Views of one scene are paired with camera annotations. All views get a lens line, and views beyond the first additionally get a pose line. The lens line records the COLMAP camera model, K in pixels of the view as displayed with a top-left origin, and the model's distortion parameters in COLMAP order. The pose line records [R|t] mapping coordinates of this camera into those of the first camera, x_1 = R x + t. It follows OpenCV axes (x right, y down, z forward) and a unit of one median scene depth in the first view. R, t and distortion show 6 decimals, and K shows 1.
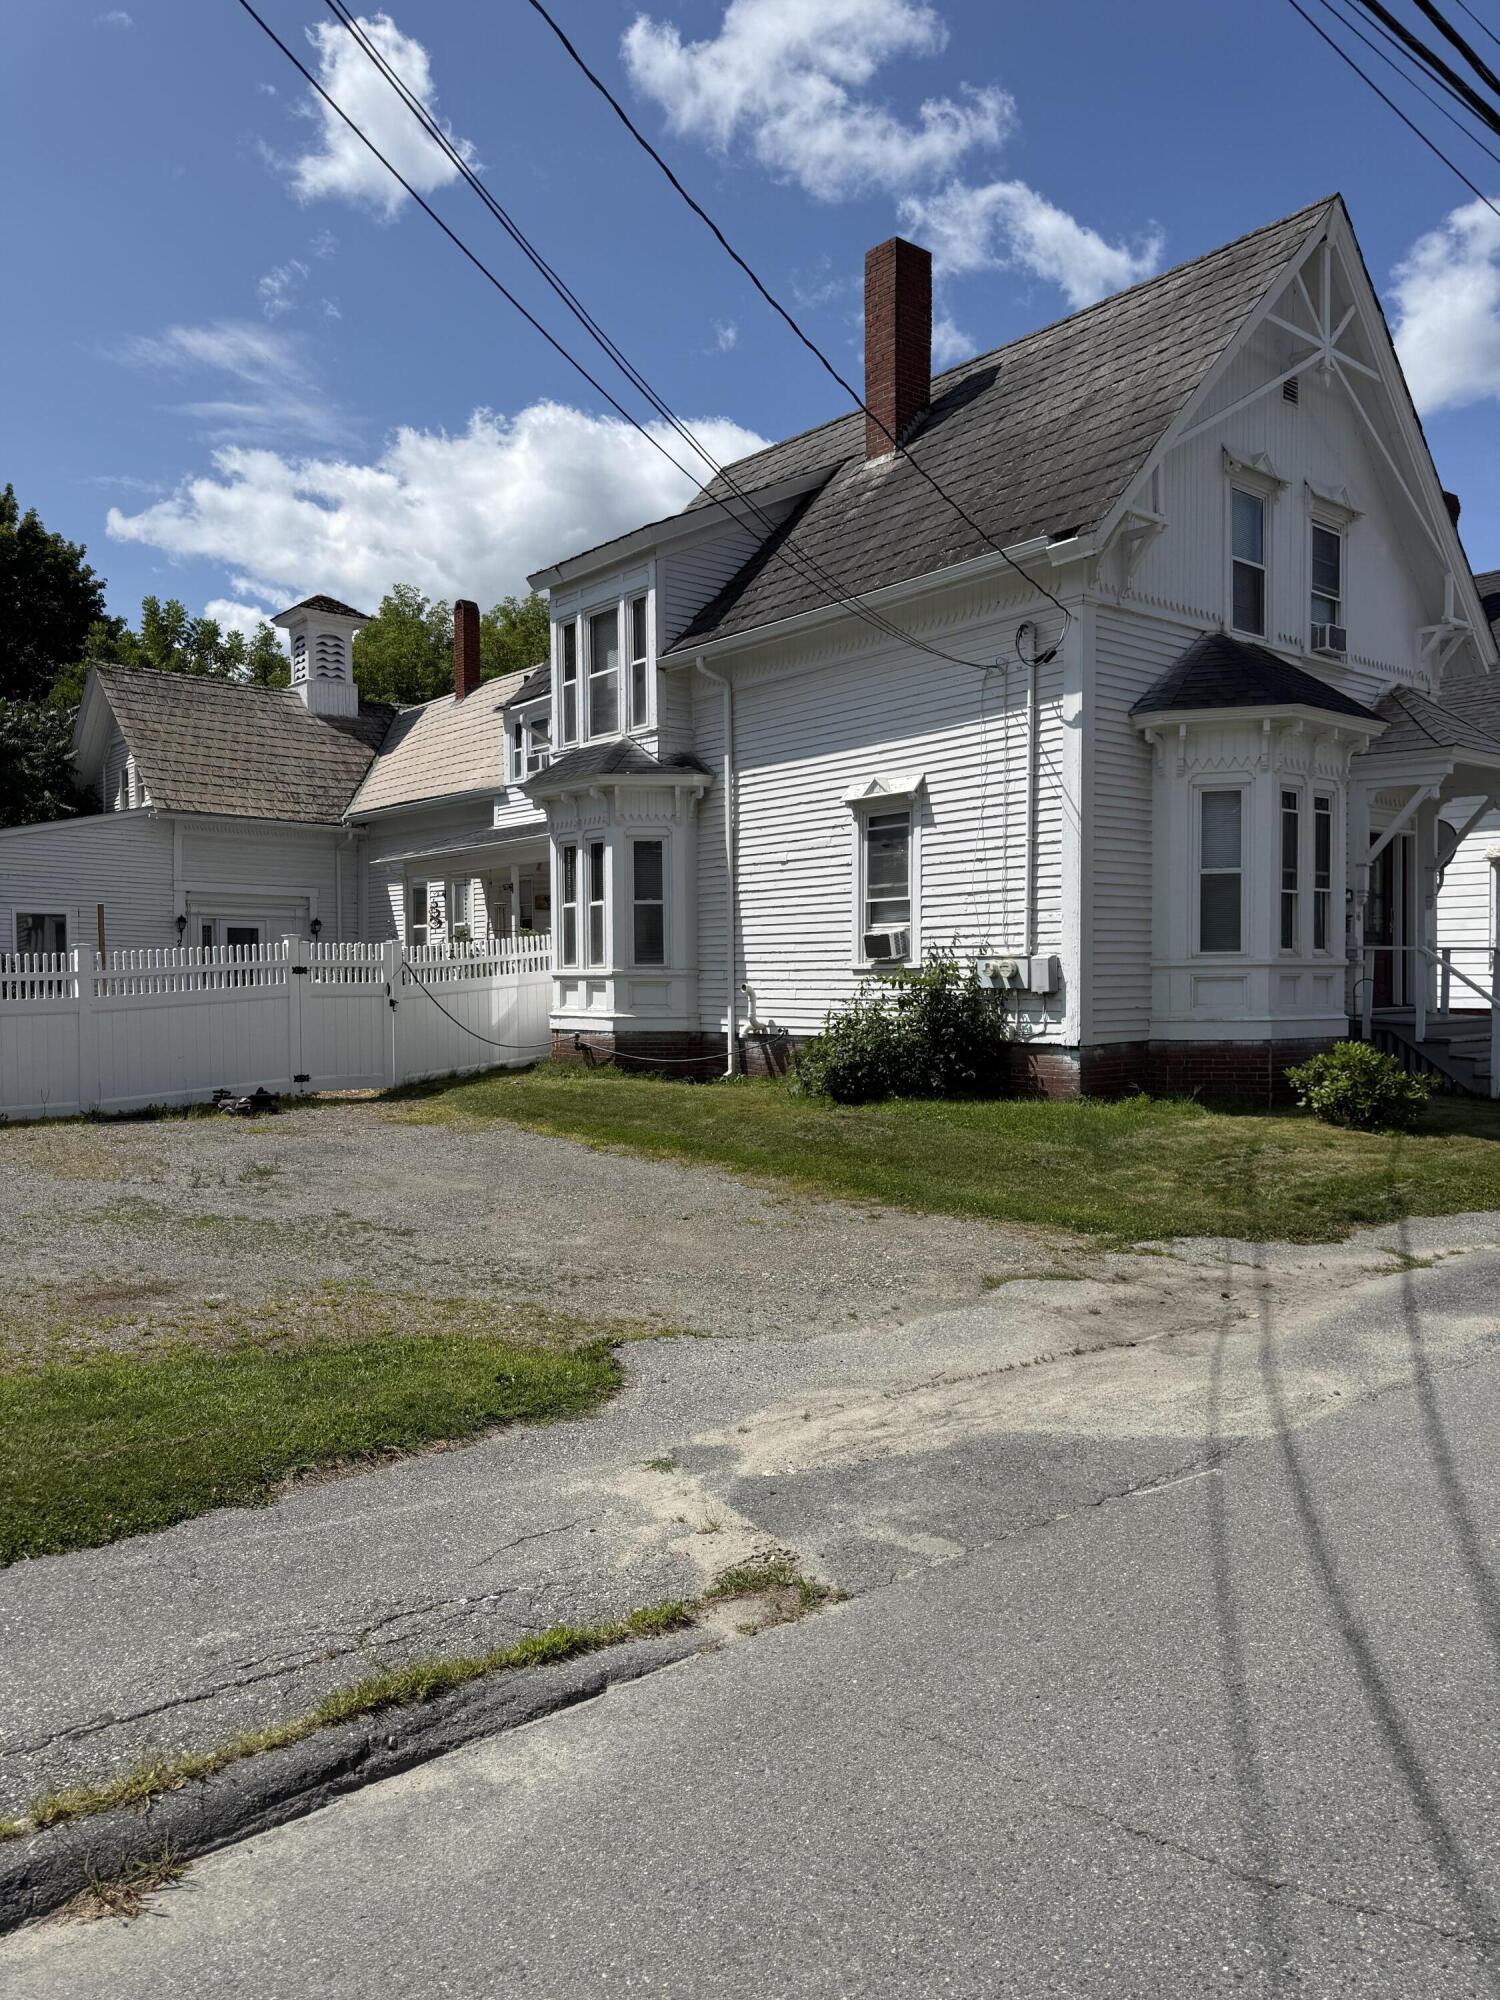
lens RADIAL K [[1415.3, 0, 753.3], [0, 1415.3, 1001.5], [0, 0, 1]] dist [0.007337, 0.000542]
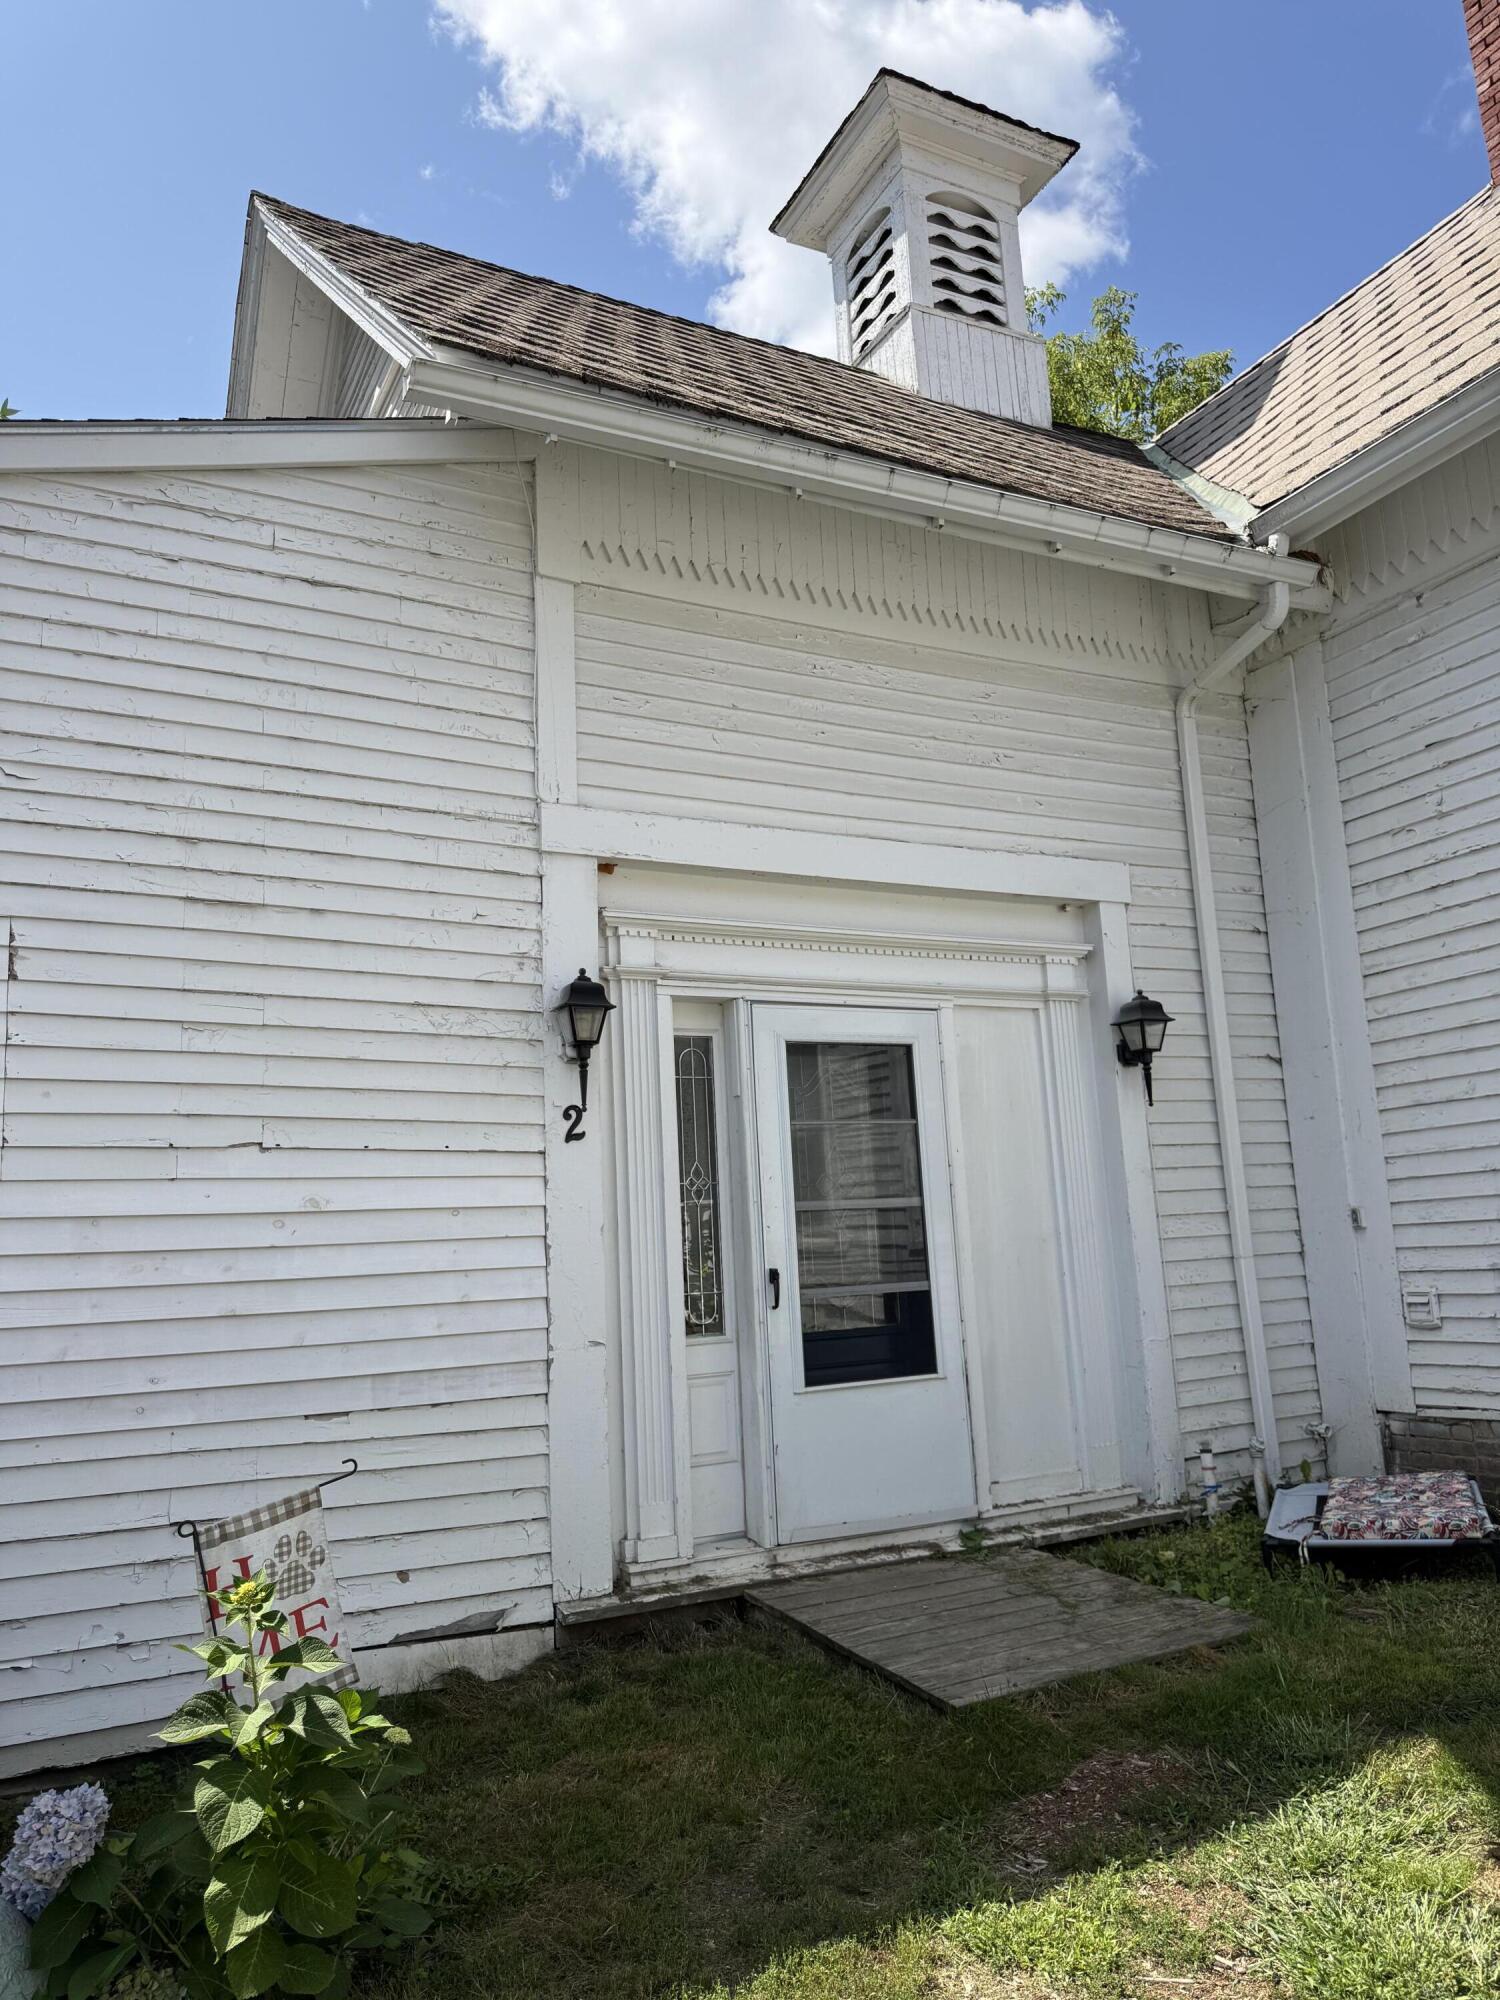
lens RADIAL K [[1415.3, 0, 750.1], [0, 1415.3, 996.4], [0, 0, 1]] dist [0.007337, 0.000542]
pose [[0.971944, -0.090434, -0.217134, -0.326895], [0.050105, 0.981550, -0.184524, -0.020564], [0.229815, 0.168467, 0.958543, 0.790366]]
